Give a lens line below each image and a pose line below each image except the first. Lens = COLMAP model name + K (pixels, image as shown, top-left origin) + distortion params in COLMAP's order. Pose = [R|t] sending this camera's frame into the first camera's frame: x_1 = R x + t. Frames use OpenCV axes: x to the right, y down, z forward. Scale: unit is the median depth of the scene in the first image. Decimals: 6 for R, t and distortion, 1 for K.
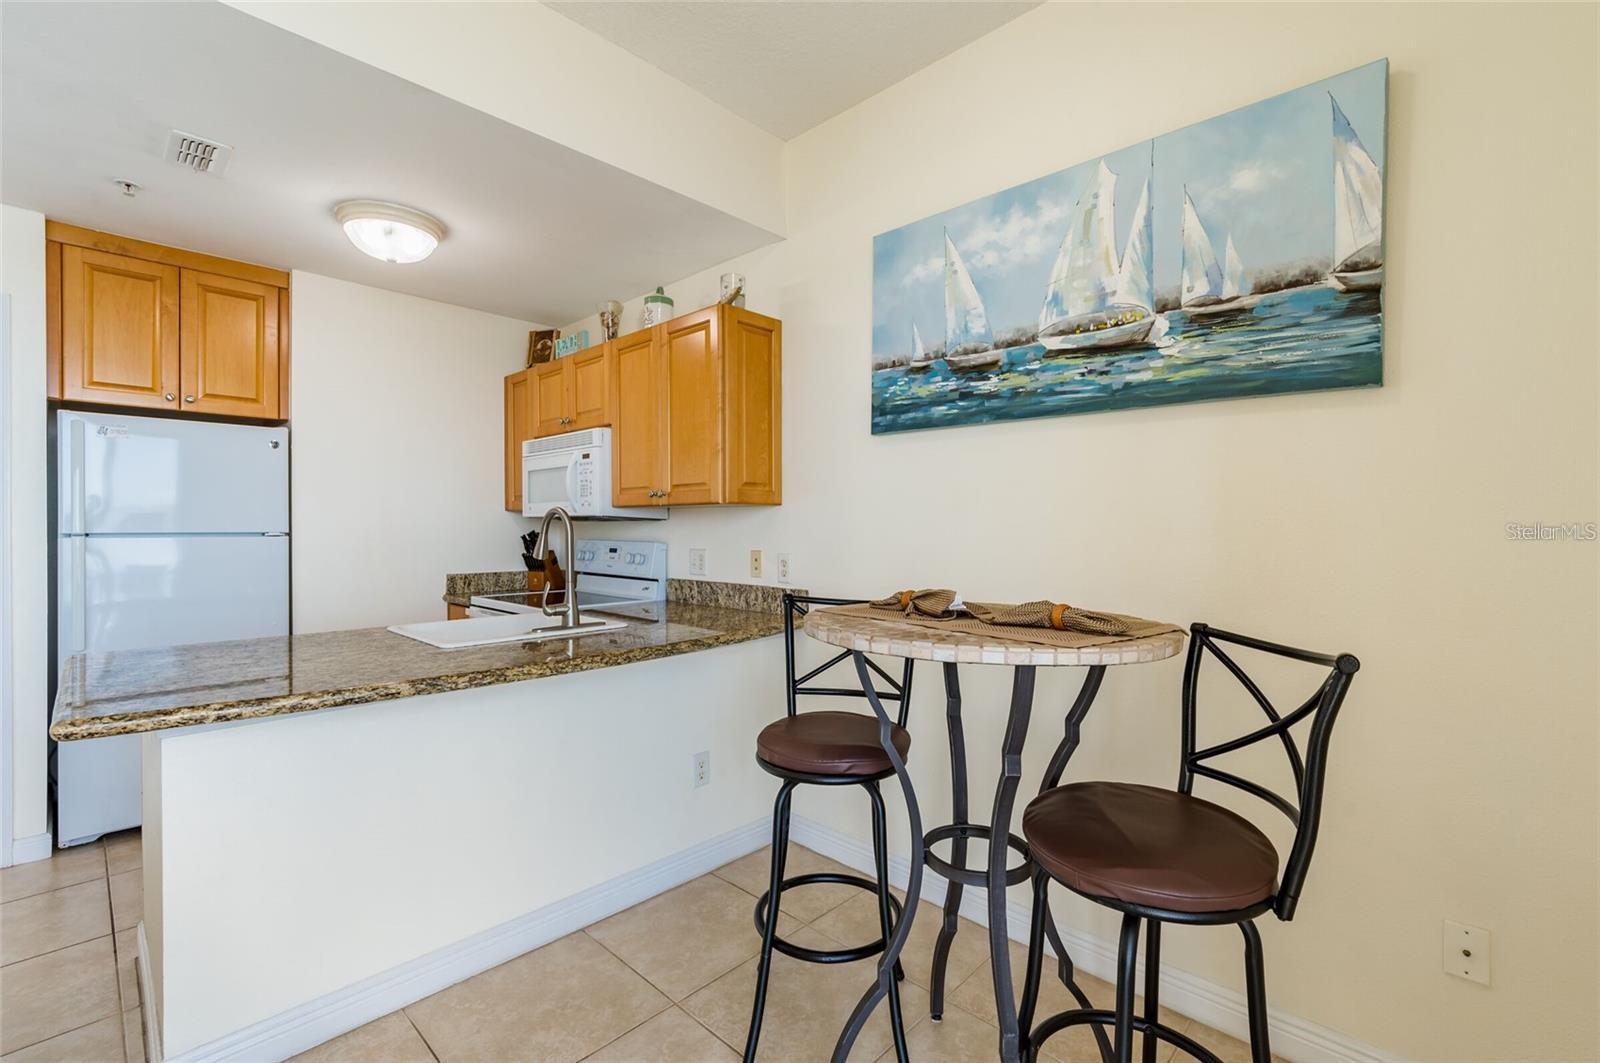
lens RADIAL K [[696.6, 0, 809.3], [0, 696.6, 529.4], [0, 0, 1]] dist [-0.001105, -0.000268]
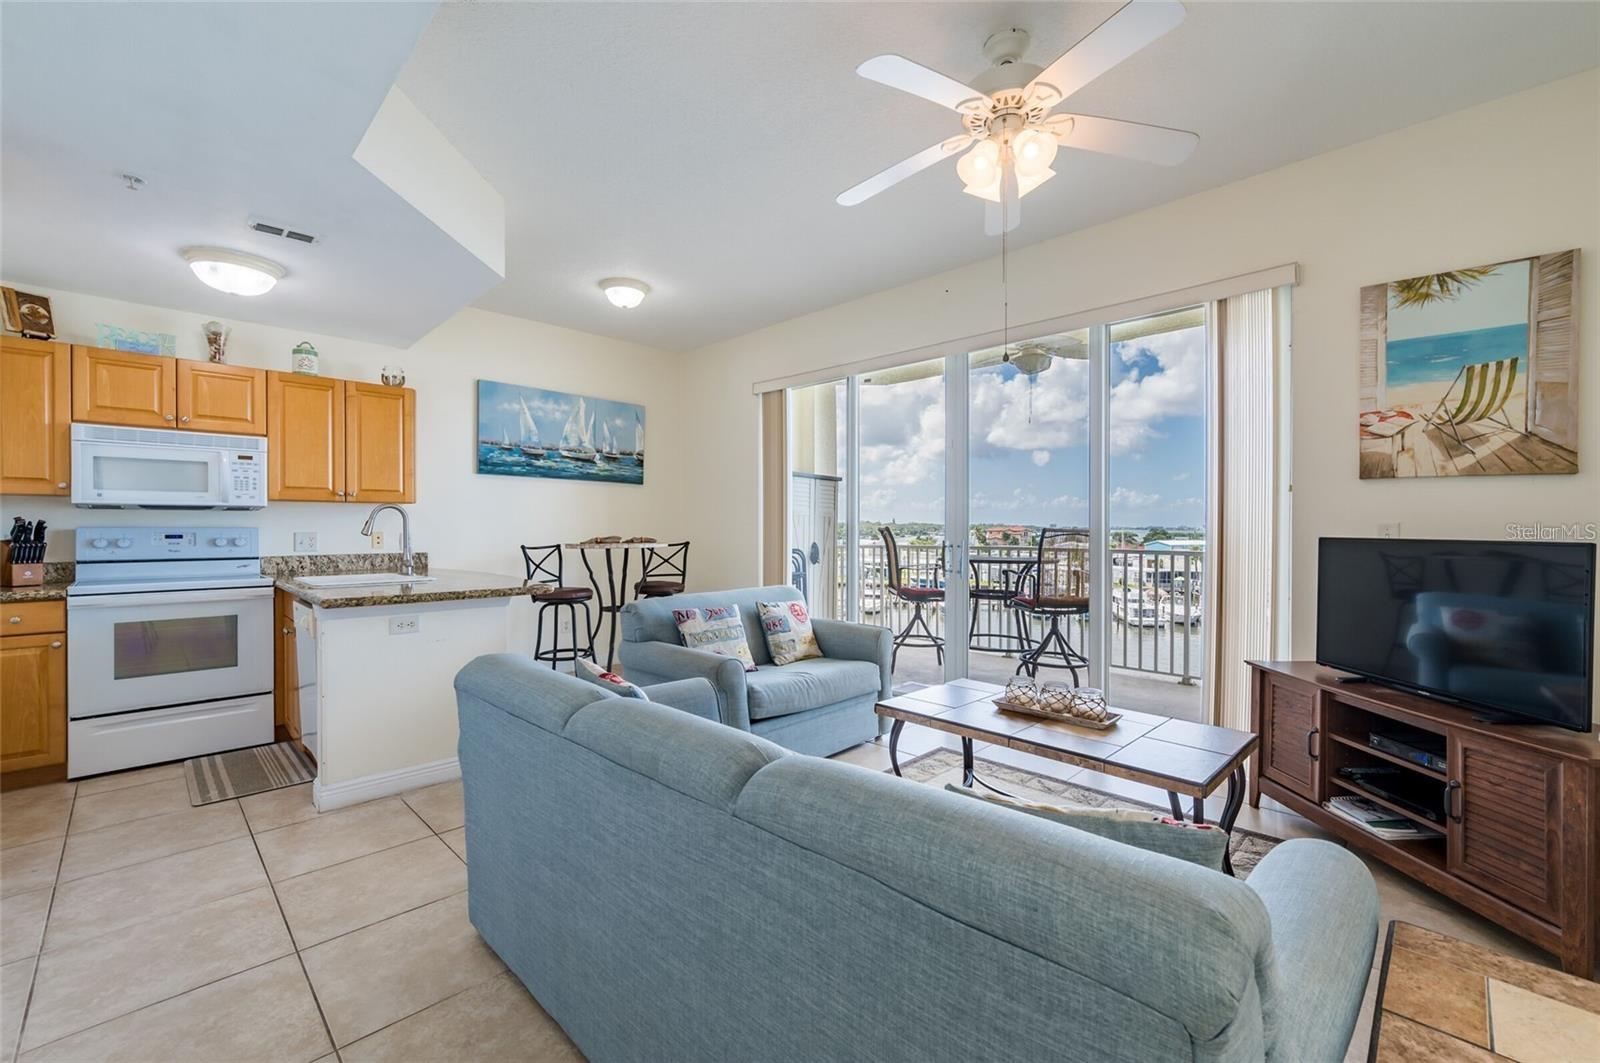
lens RADIAL K [[664.3, 0, 797.7], [0, 664.3, 531.4], [0, 0, 1]] dist [0.000285, 0.000656]
pose [[0.027794, -0.006829, 0.999590, -2.046648], [0.004443, 0.999968, 0.006708, 0.030201], [-0.999604, 0.004254, 0.027824, -0.011729]]
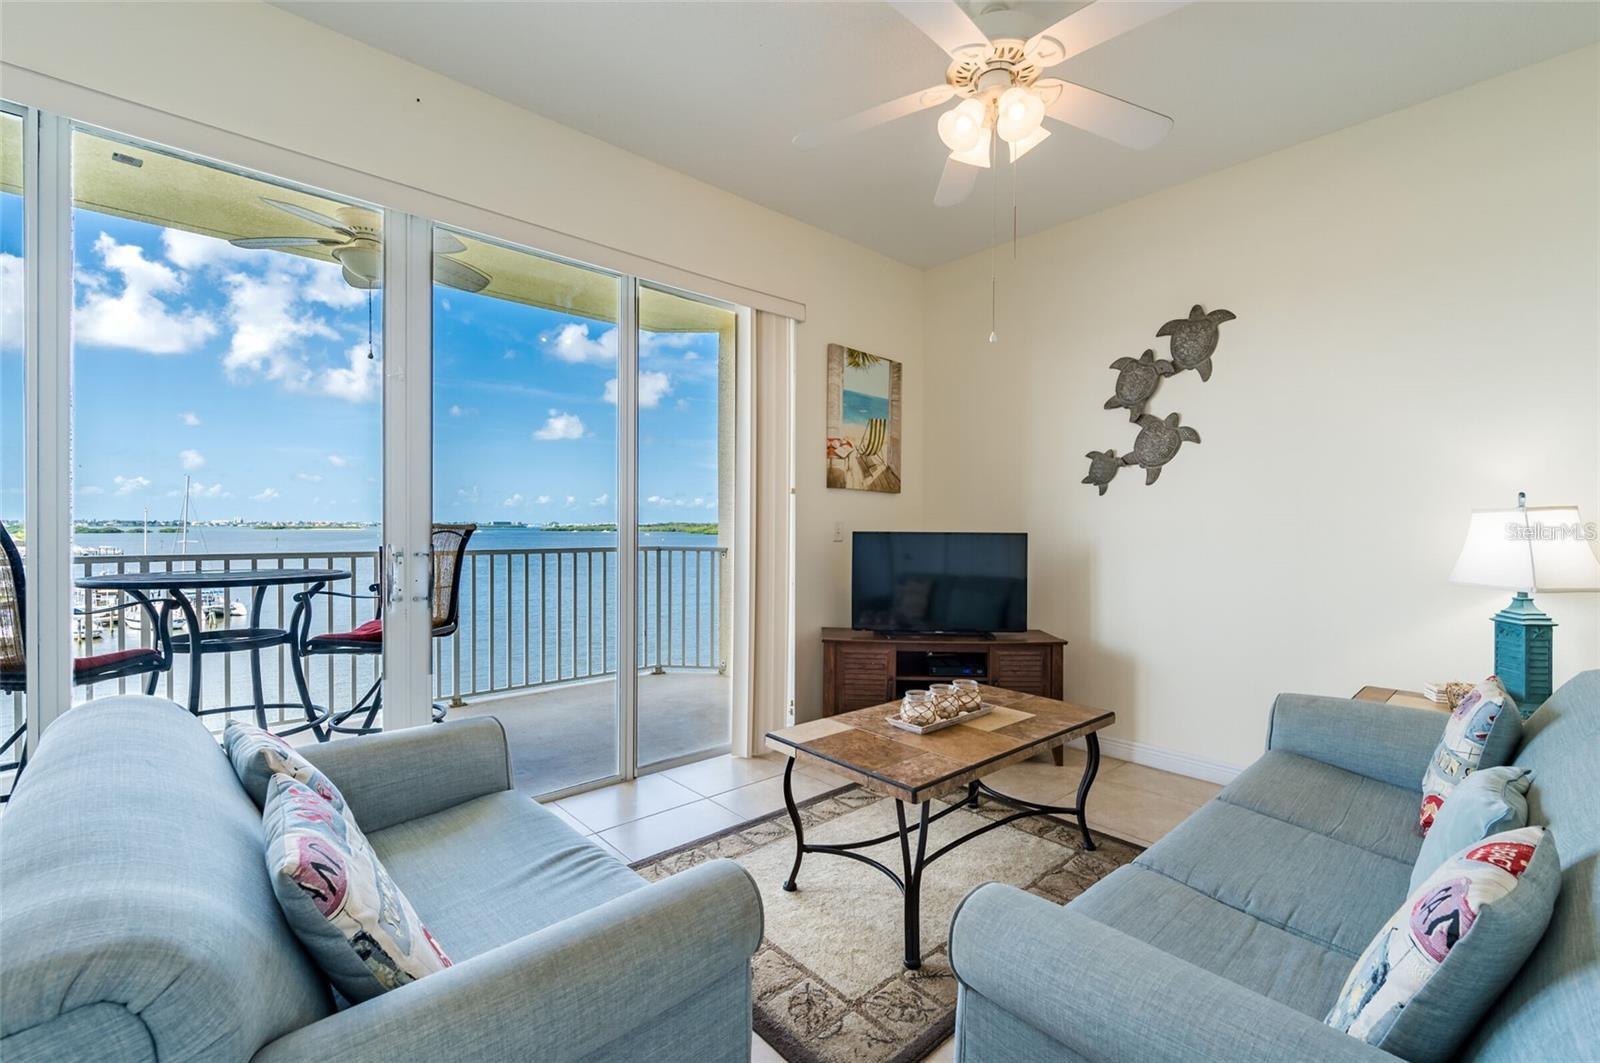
lens RADIAL K [[682.1, 0, 795.0], [0, 682.1, 531.5], [0, 0, 1]] dist [-0.000227, -0.000410]
pose [[-0.996070, -0.007534, 0.088249, -0.868729], [-0.006501, 0.999907, 0.011988, 0.034414], [-0.088331, 0.011367, -0.996026, 0.644810]]
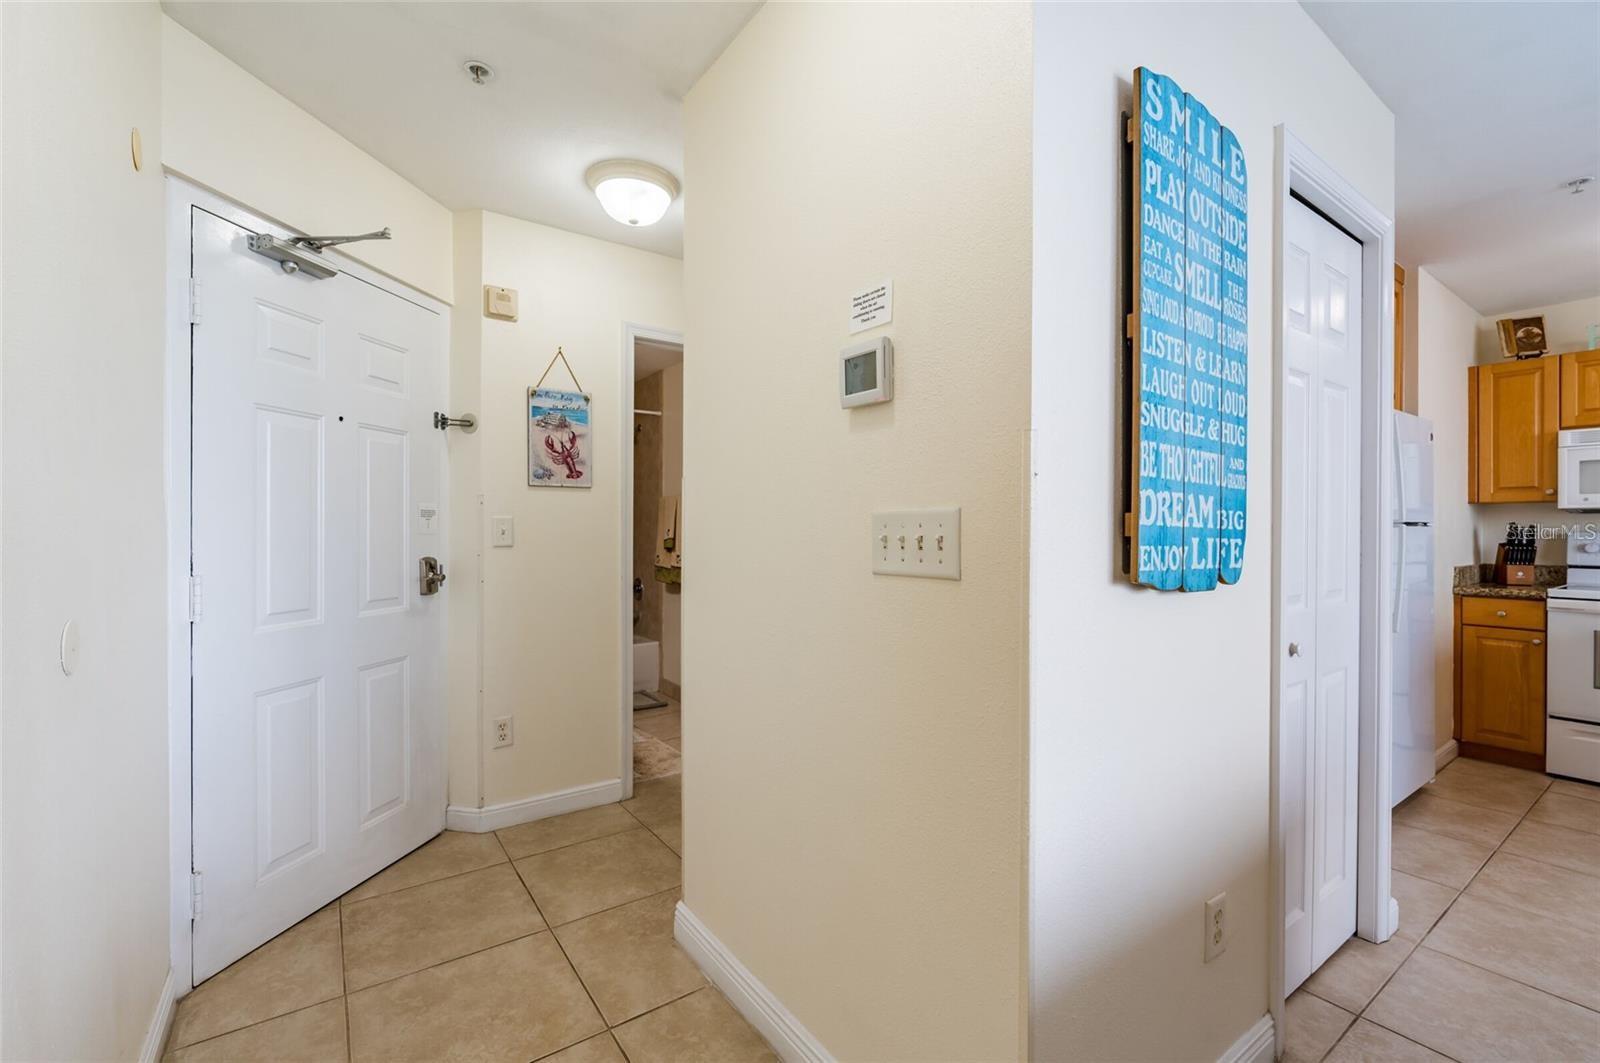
lens RADIAL K [[677.2, 0, 803.7], [0, 677.2, 531.9], [0, 0, 1]] dist [-0.003248, -0.000294]
pose [[0.980693, 0.001338, -0.195551, -2.009868], [-0.001855, 0.999995, -0.002463, 0.030794], [0.195547, 0.002778, 0.980690, -0.207835]]
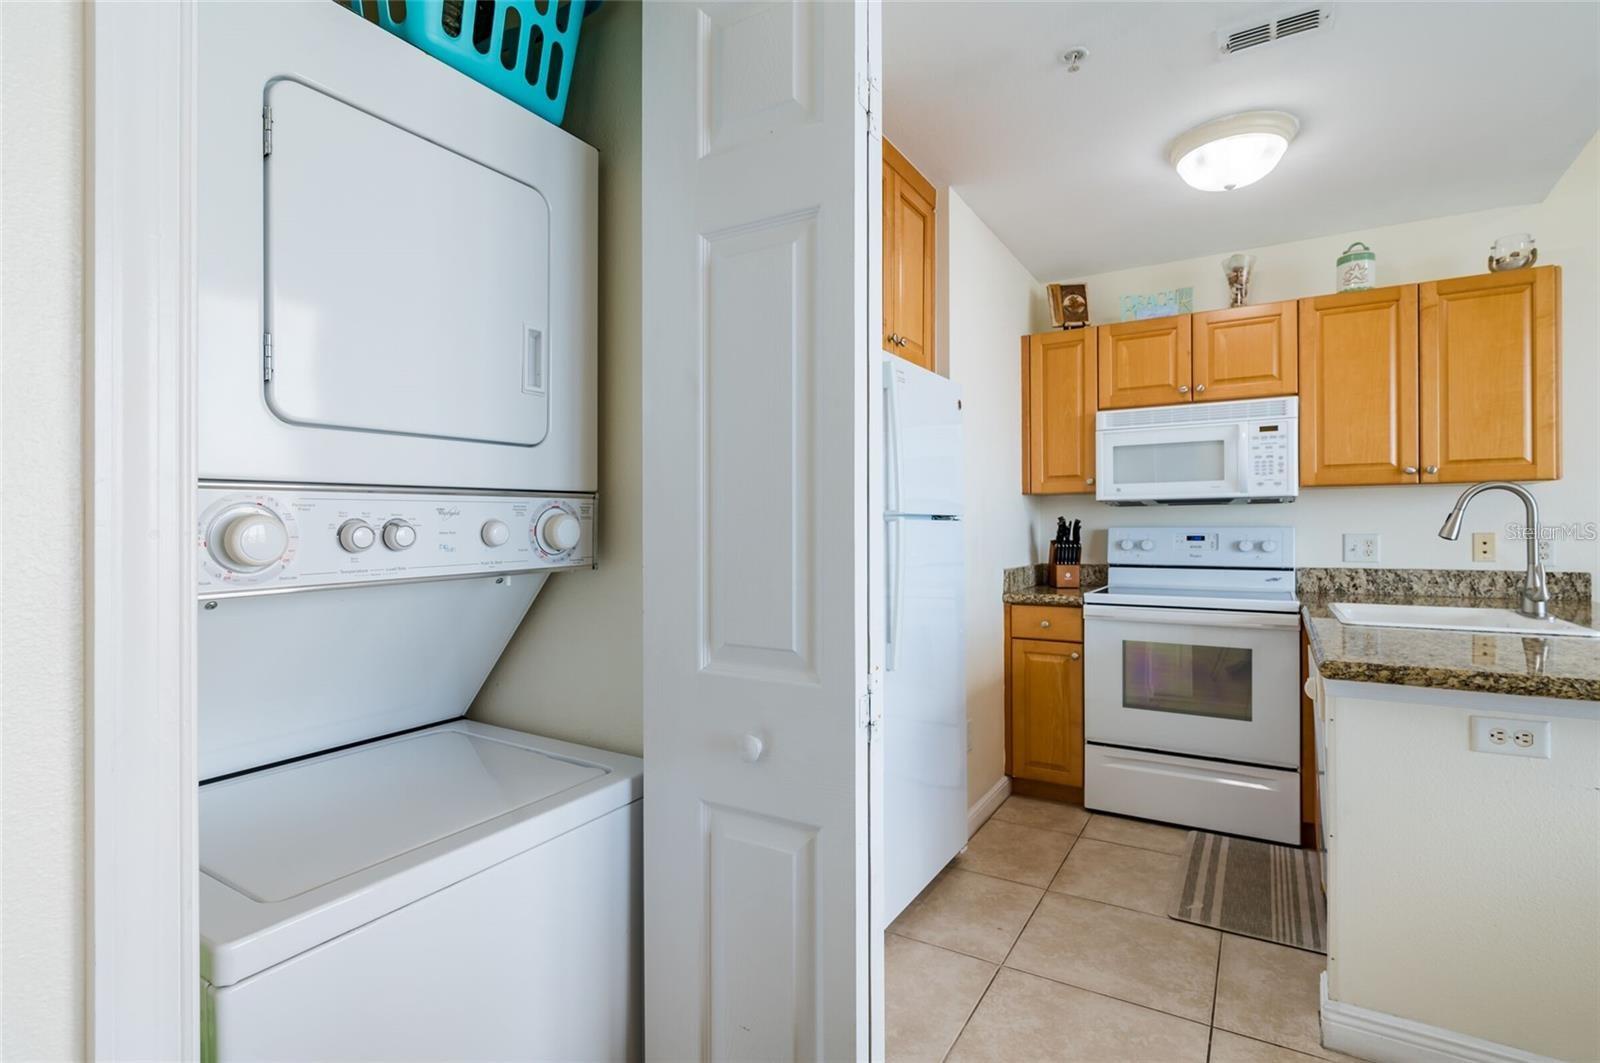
lens RADIAL K [[760.9, 0, 804.7], [0, 760.9, 529.6], [0, 0, 1]] dist [-0.002729, -0.001265]
pose [[0.976773, -0.005215, 0.214215, -1.531252], [0.006207, 0.999973, -0.003959, 0.031391], [-0.214188, 0.005197, 0.976779, 0.263099]]
